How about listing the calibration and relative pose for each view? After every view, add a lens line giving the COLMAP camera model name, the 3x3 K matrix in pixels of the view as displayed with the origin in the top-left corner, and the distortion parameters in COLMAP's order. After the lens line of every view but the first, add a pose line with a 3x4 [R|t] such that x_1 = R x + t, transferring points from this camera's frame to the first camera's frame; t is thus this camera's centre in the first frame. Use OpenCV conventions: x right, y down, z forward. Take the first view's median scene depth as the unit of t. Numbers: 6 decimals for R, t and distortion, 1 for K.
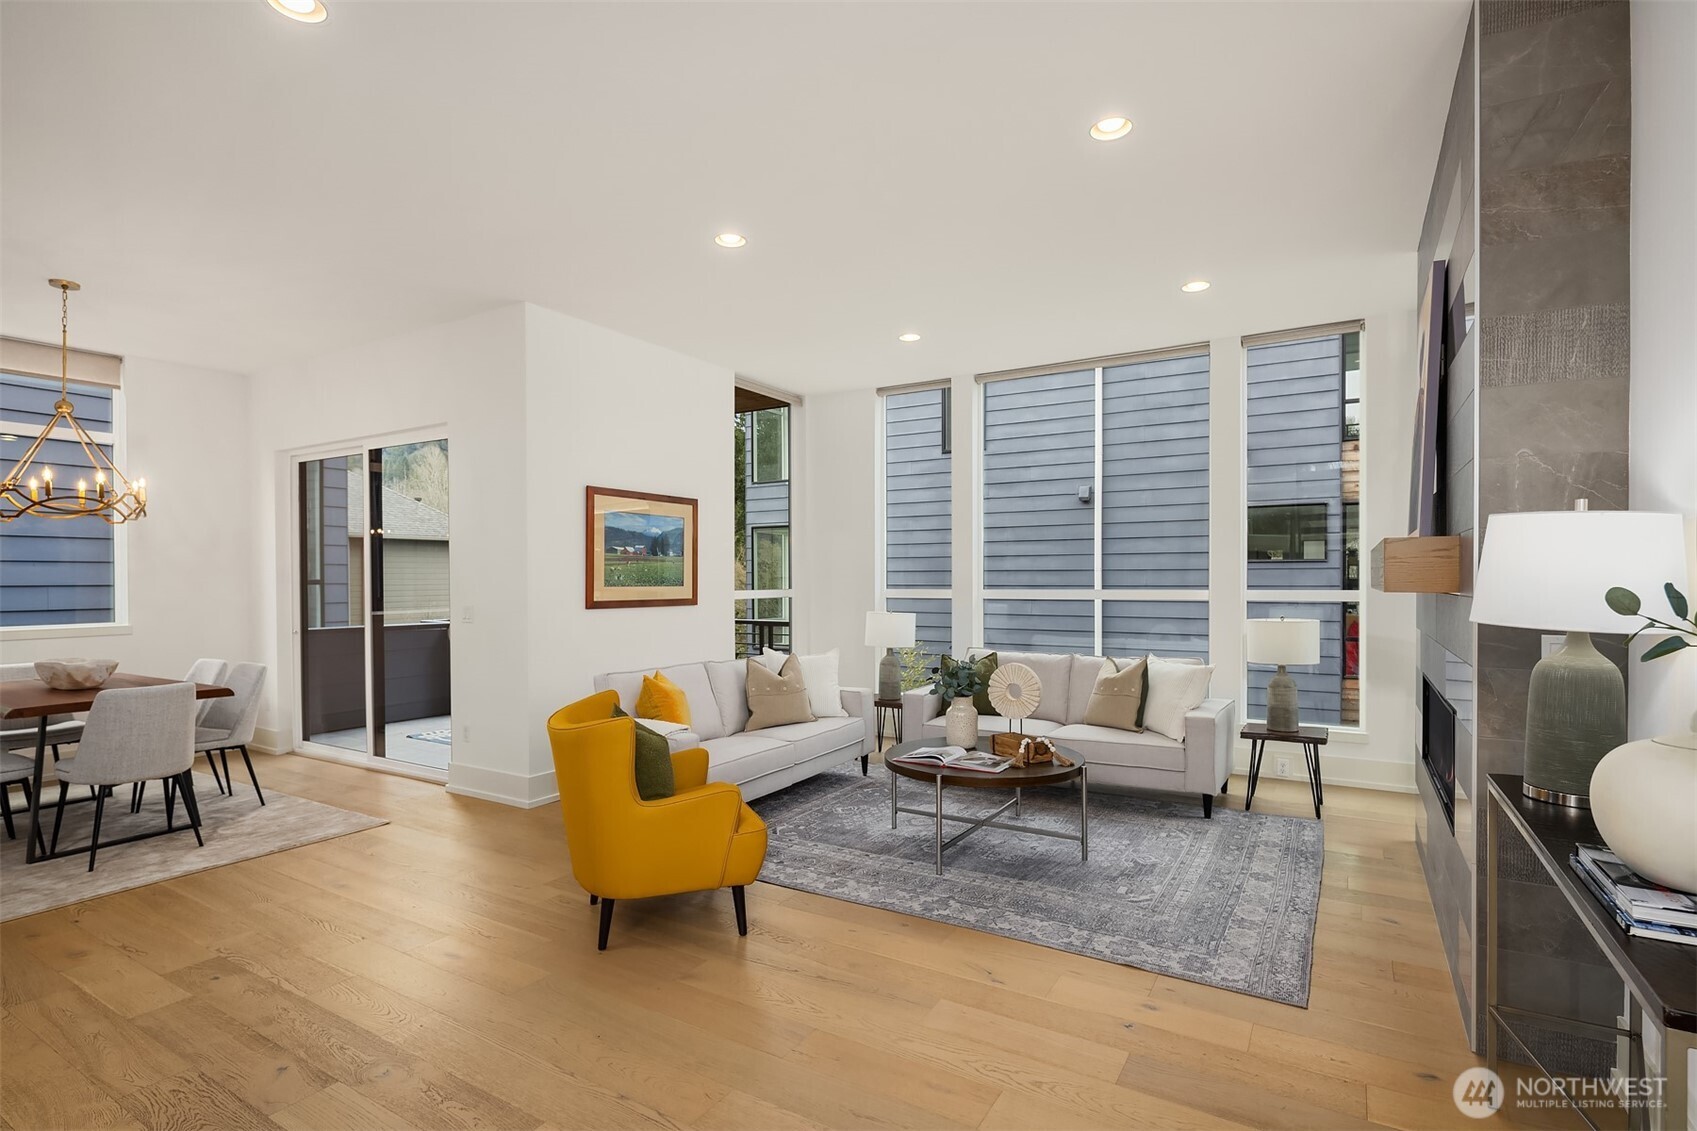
lens RADIAL K [[814.6, 0, 860.8], [0, 814.6, 578.1], [0, 0, 1]] dist [-0.000524, -0.002553]
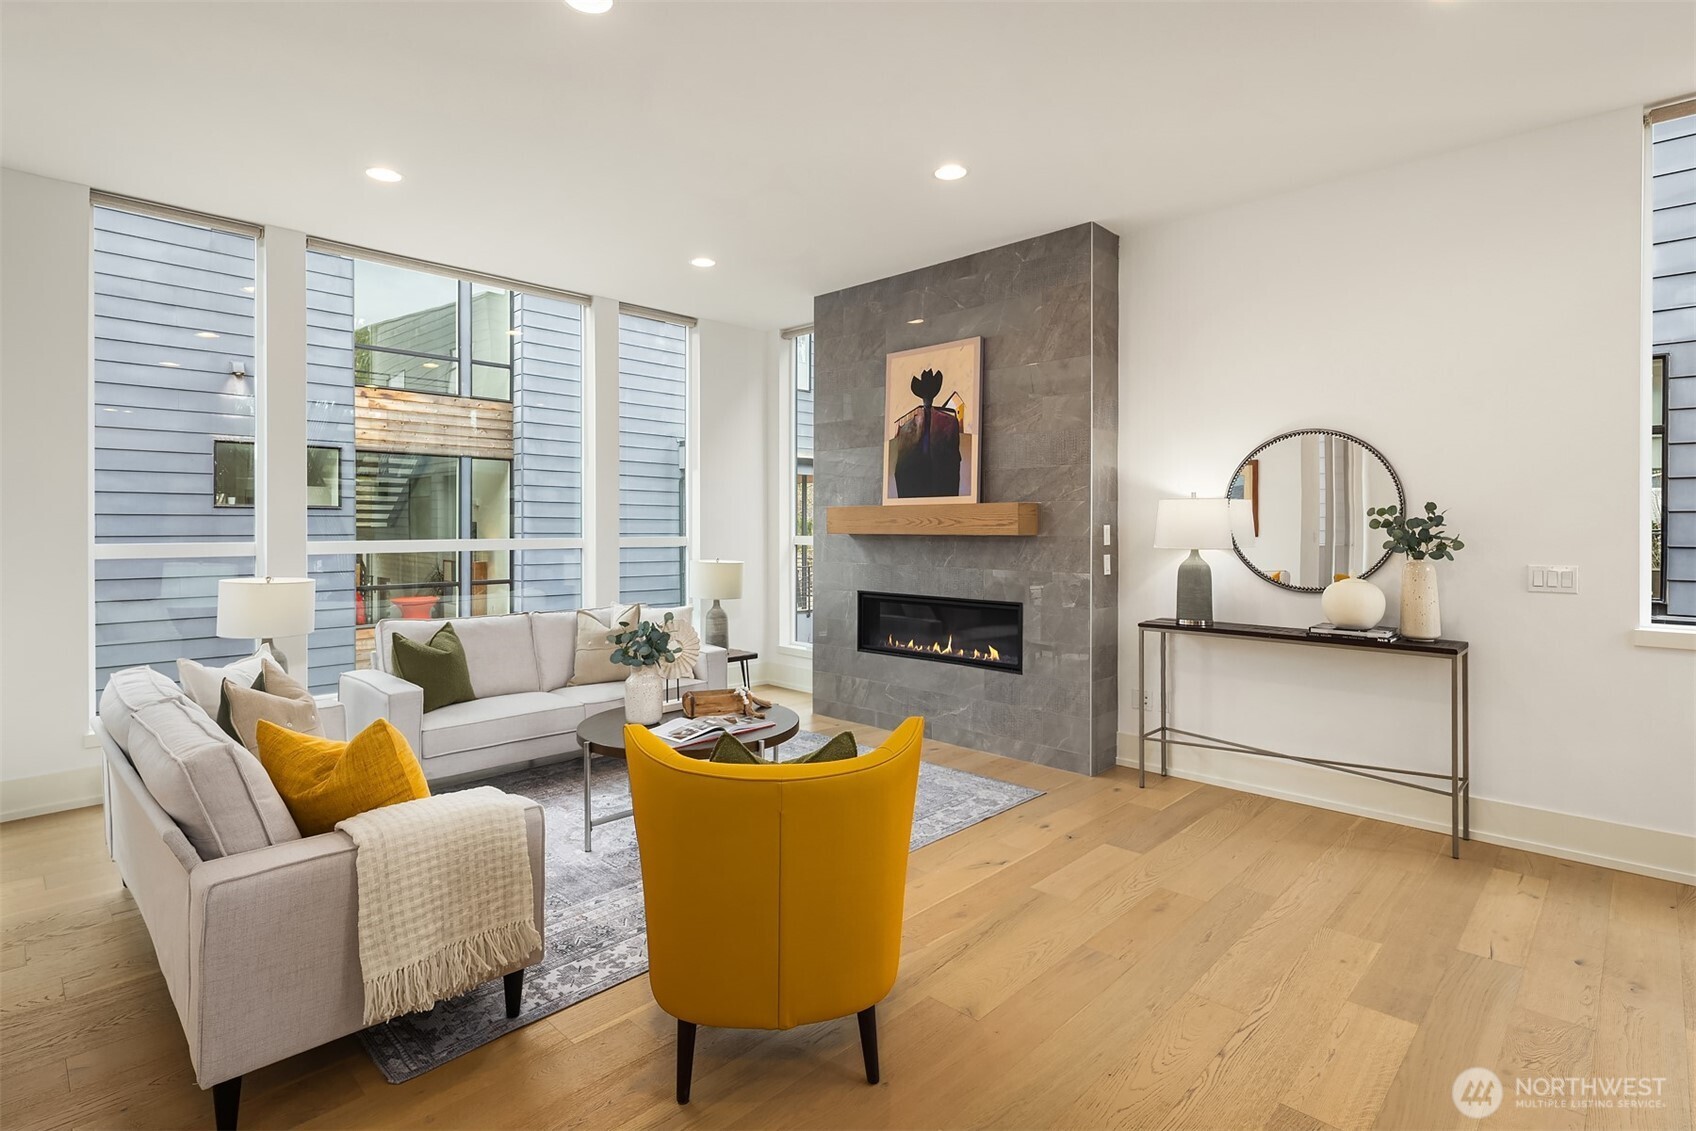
lens RADIAL K [[814.2, 0, 857.6], [0, 814.2, 521.5], [0, 0, 1]] dist [-0.000524, -0.002553]
pose [[0.225830, 0.011421, 0.974100, -0.399598], [-0.003733, 0.999934, -0.010859, 0.003139], [-0.974160, -0.001184, 0.225857, 0.357270]]
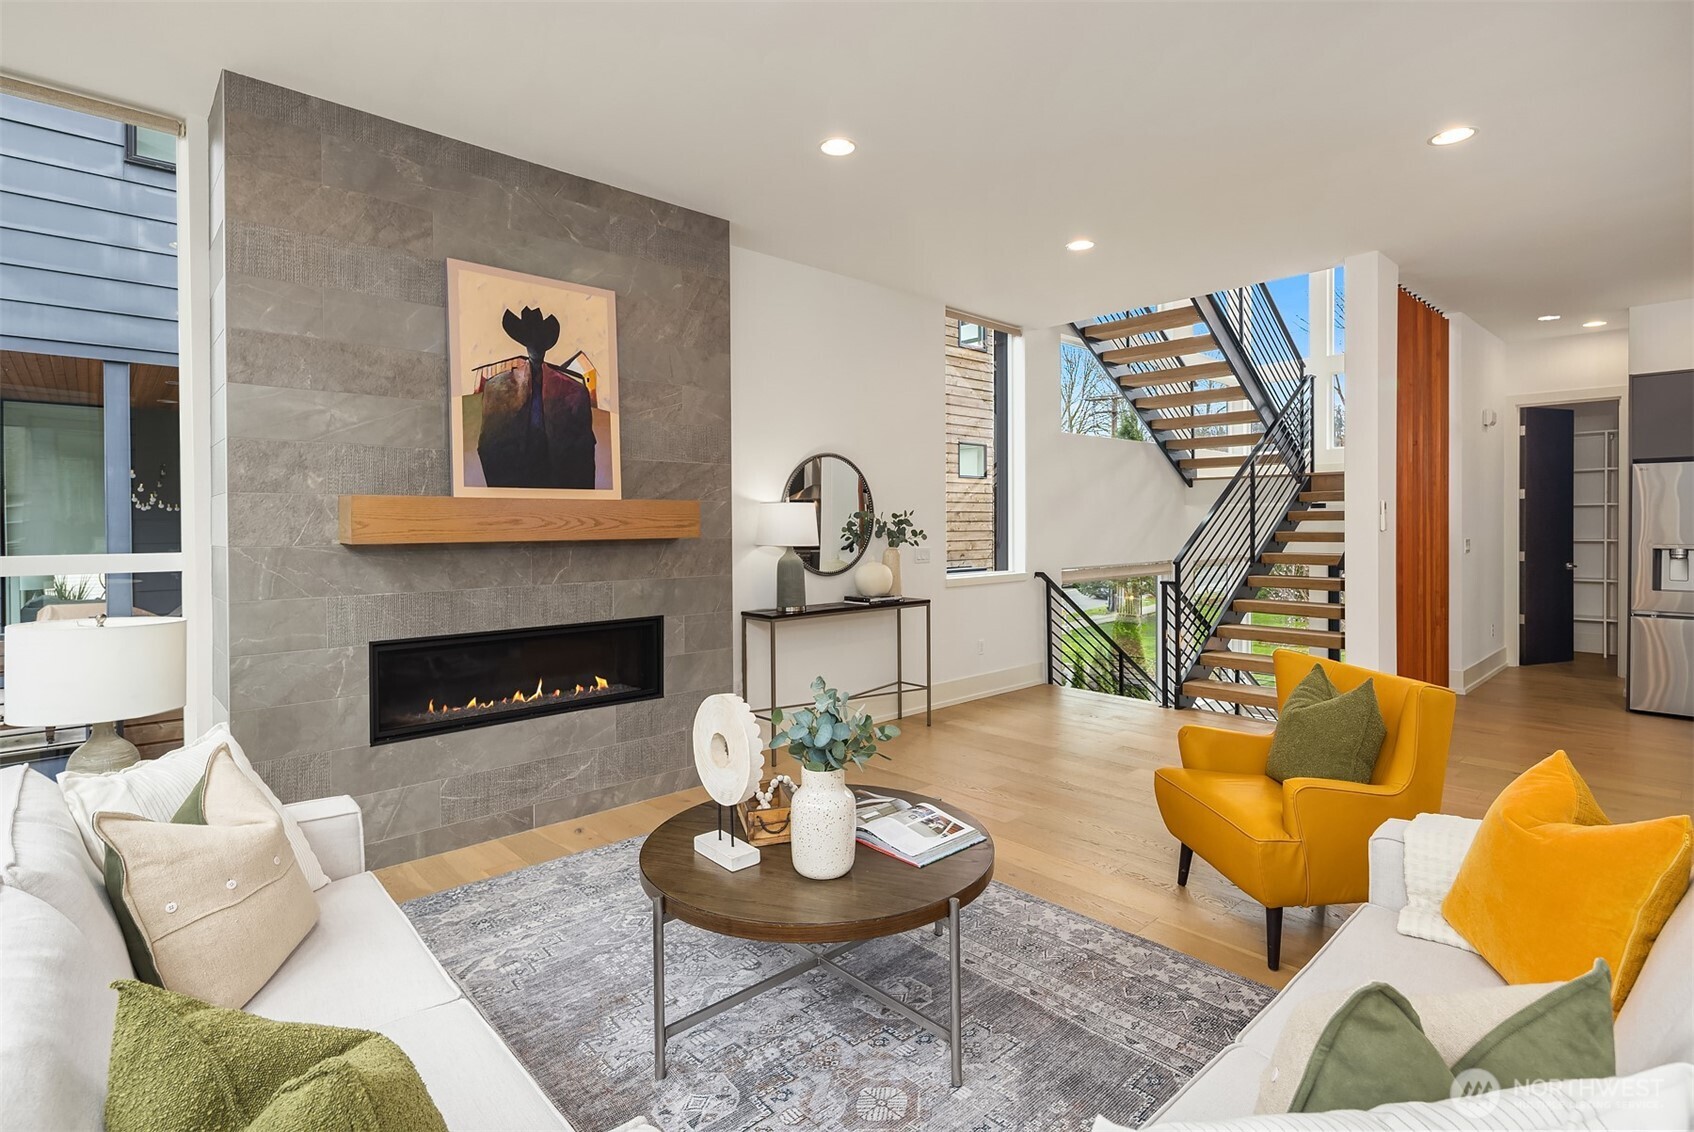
lens RADIAL K [[813.2, 0, 848.4], [0, 813.2, 522.5], [0, 0, 1]] dist [-0.000524, -0.002553]
pose [[-0.955148, 0.010213, 0.295954, -0.023267], [0.010131, 0.999947, -0.001811, -0.002000], [-0.295957, 0.001269, -0.955200, 0.887205]]
